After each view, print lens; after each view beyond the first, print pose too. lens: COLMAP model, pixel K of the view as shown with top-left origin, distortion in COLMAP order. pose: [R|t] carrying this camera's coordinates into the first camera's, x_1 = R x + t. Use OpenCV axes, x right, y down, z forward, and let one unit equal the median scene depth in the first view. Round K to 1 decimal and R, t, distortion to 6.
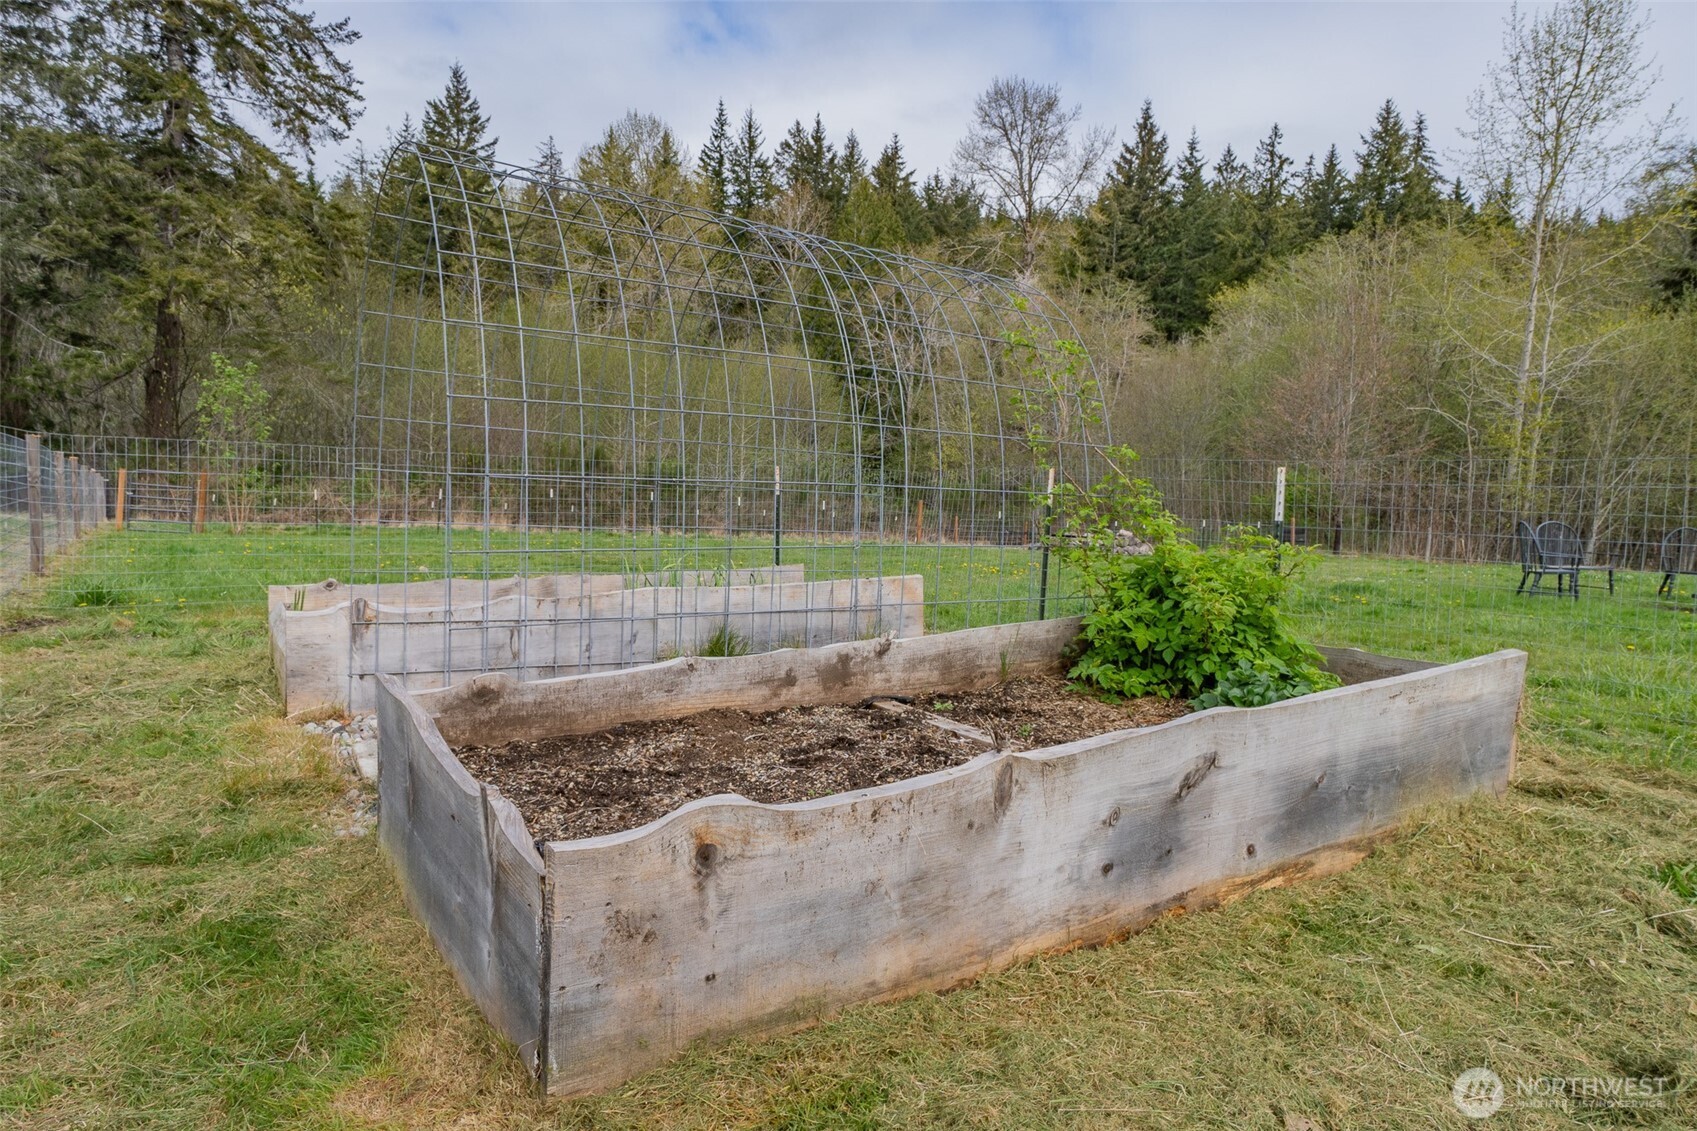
lens RADIAL K [[945.6, 0, 844.1], [0, 945.6, 572.8], [0, 0, 1]] dist [-0.003006, 0.002758]
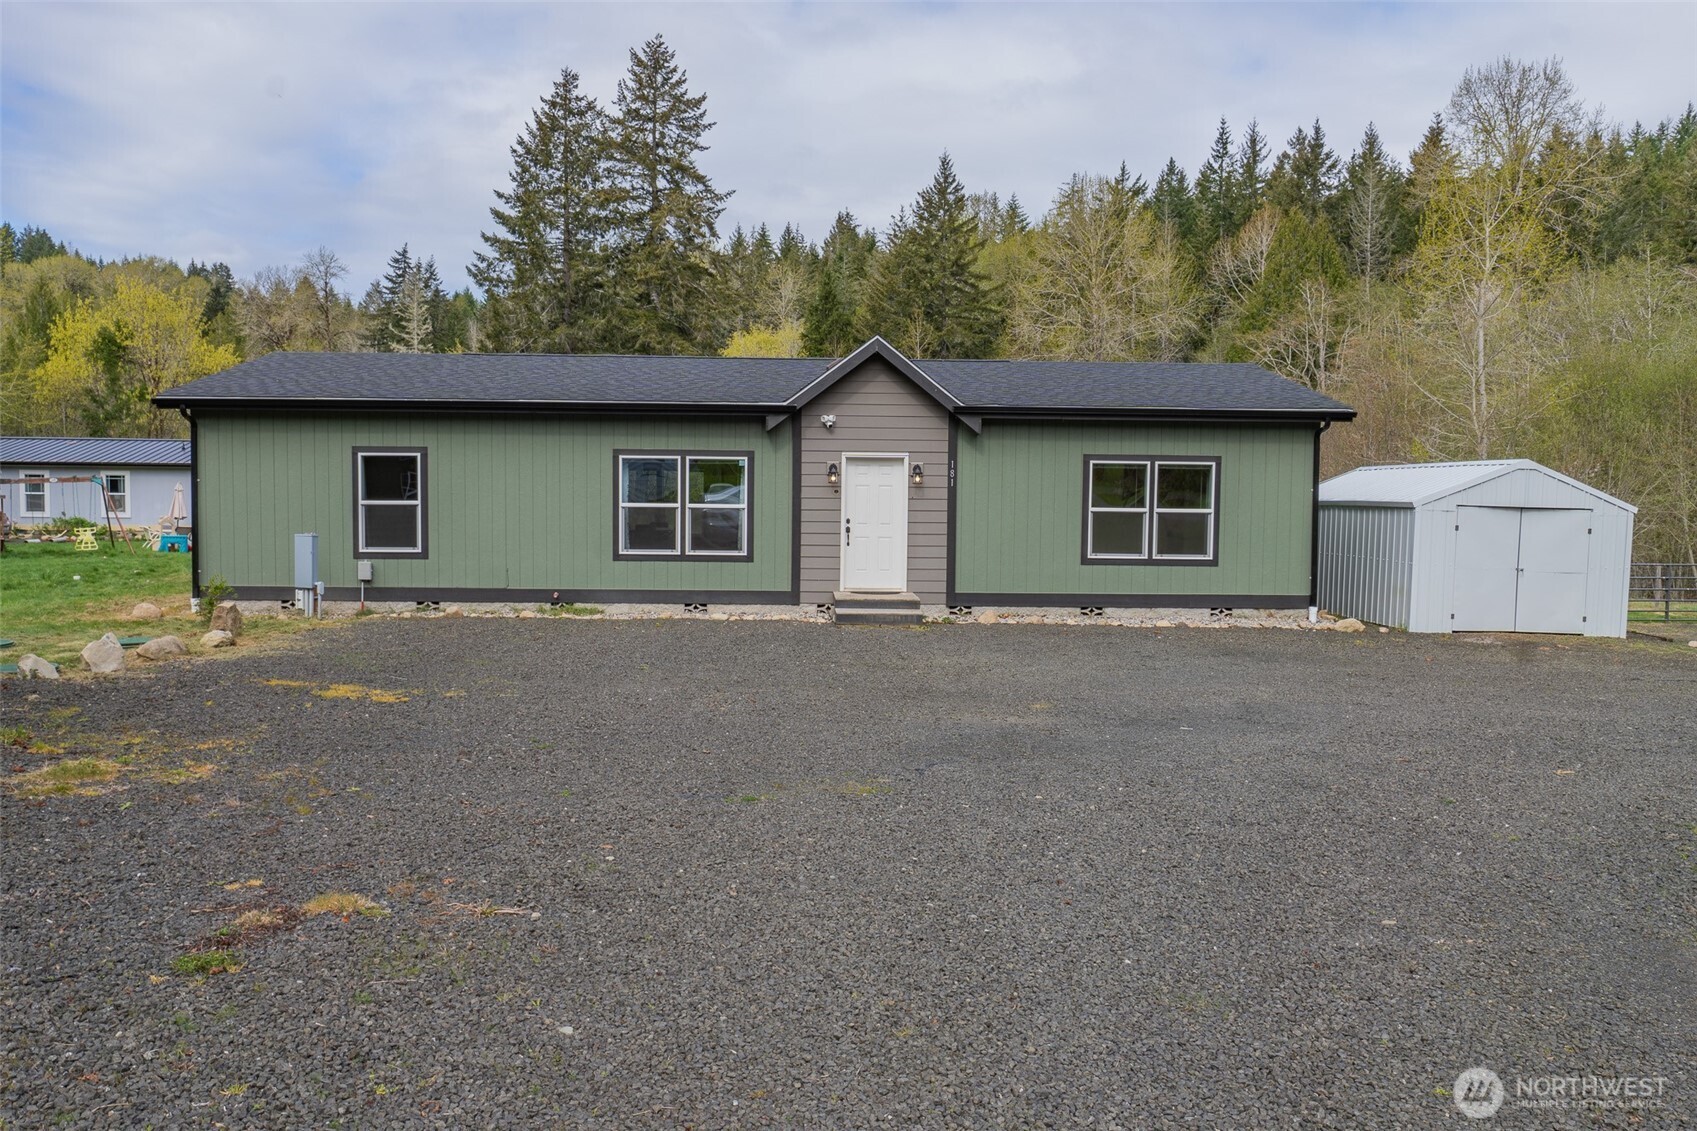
lens RADIAL K [[1317.0, 0, 848.9], [0, 1317.0, 564.8], [0, 0, 1]] dist [0.002098, 0.007648]
pose [[0.819983, 0.009244, -0.572313, 0.328187], [-0.046030, 0.997696, -0.049836, 0.019709], [0.570534, 0.067208, 0.818519, -0.249898]]
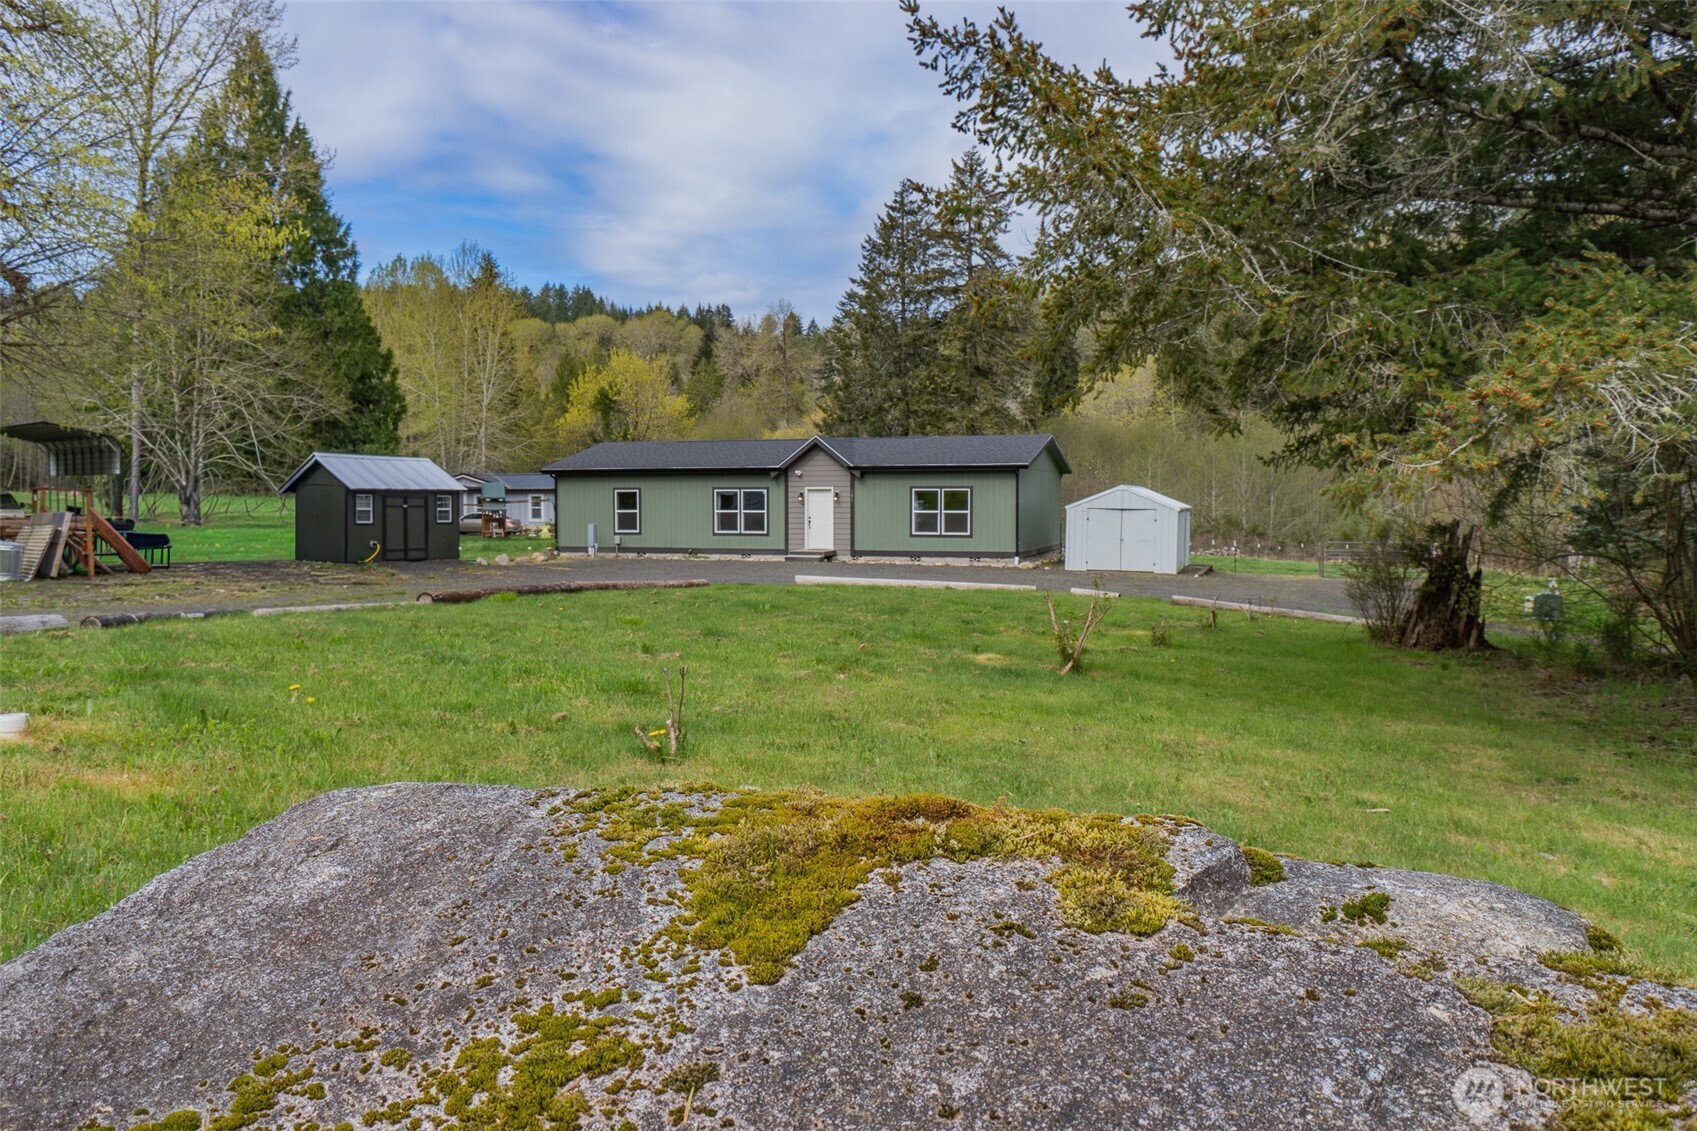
lens RADIAL K [[1317.0, 0, 849.0], [0, 1317.0, 565.5], [0, 0, 1]] dist [0.002098, 0.007648]
pose [[0.569398, 0.010780, -0.821991, 0.567528], [-0.068637, 0.997046, -0.034469, 0.032594], [0.819191, 0.076046, 0.568456, -0.322025]]
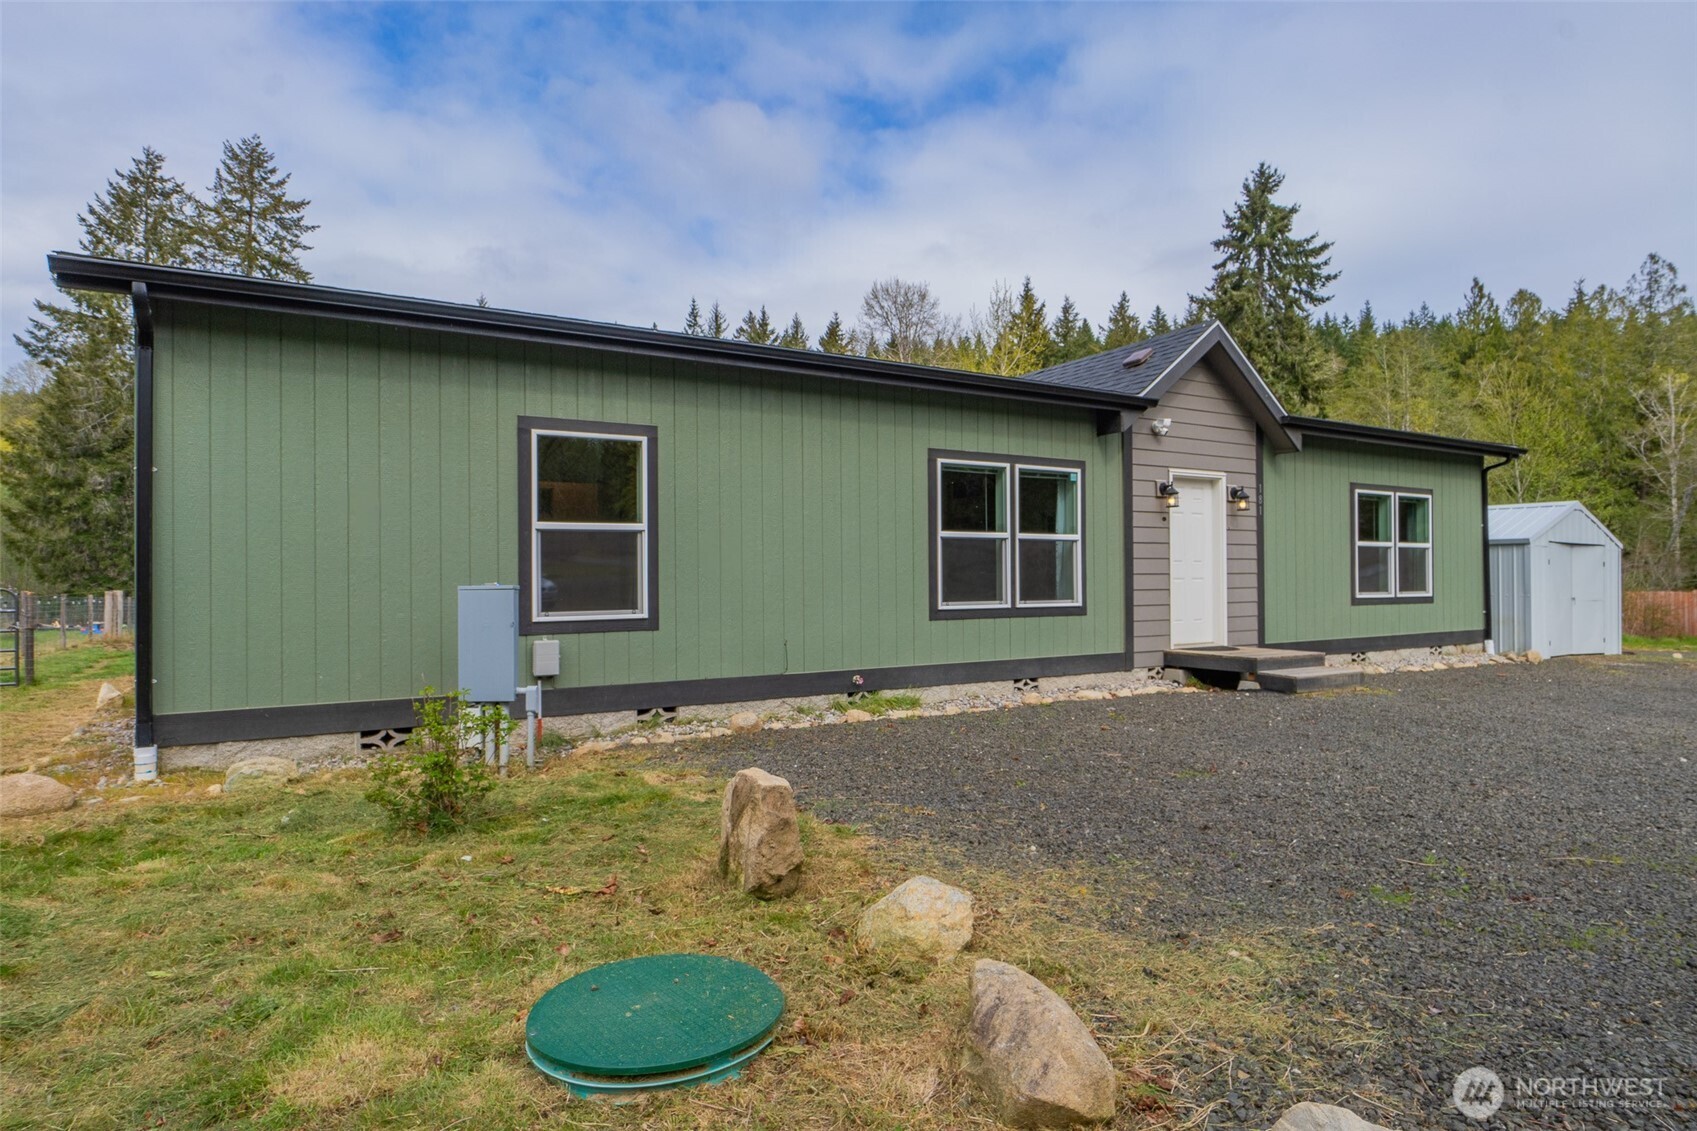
lens RADIAL K [[945.6, 0, 843.6], [0, 945.6, 568.8], [0, 0, 1]] dist [-0.003006, 0.002758]
pose [[0.993884, -0.037328, -0.103929, 0.198557], [0.025074, 0.992837, -0.116813, 0.016644], [0.107545, 0.113493, 0.987701, -0.204092]]
